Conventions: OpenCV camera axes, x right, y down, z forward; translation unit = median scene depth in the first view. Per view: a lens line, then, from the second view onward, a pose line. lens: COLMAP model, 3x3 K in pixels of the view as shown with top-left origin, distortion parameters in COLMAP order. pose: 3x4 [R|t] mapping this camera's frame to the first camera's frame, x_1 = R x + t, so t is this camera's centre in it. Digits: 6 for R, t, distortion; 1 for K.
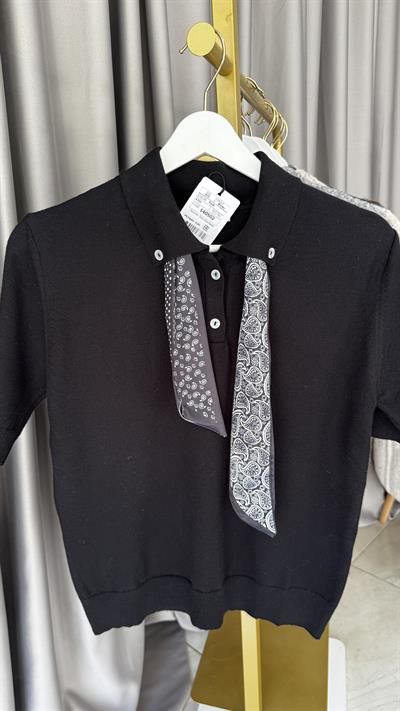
lens RADIAL K [[546.5, 0, 190.8], [0, 546.5, 362.7], [0, 0, 1]] dist [-0.008098, -0.042072]
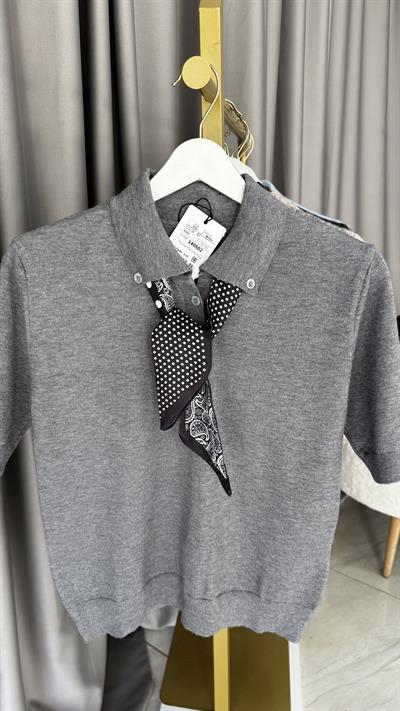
lens RADIAL K [[546.5, 0, 196.6], [0, 546.5, 354.8], [0, 0, 1]] dist [-0.008098, -0.042072]
pose [[0.990874, -0.001005, 0.134791, -0.070967], [-0.001682, 0.999802, 0.019820, -0.055505], [-0.134784, -0.019866, 0.990676, -0.006603]]
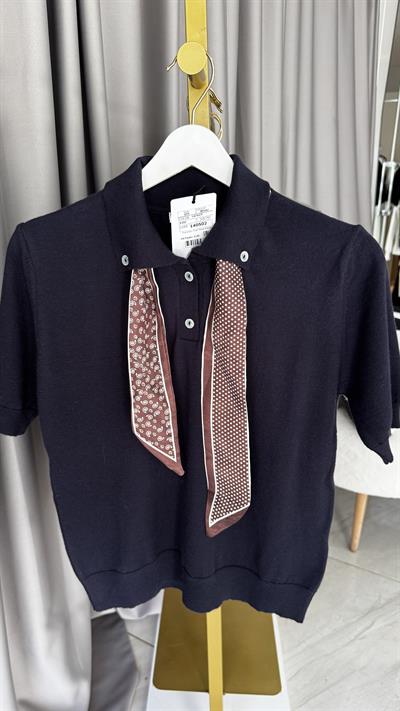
lens RADIAL K [[546.5, 0, 195.5], [0, 546.5, 357.8], [0, 0, 1]] dist [-0.008098, -0.042072]
pose [[0.971328, -0.043846, 0.233665, -0.141170], [0.035962, 0.998634, 0.037899, -0.043476], [-0.235007, -0.028409, 0.971578, -0.003774]]
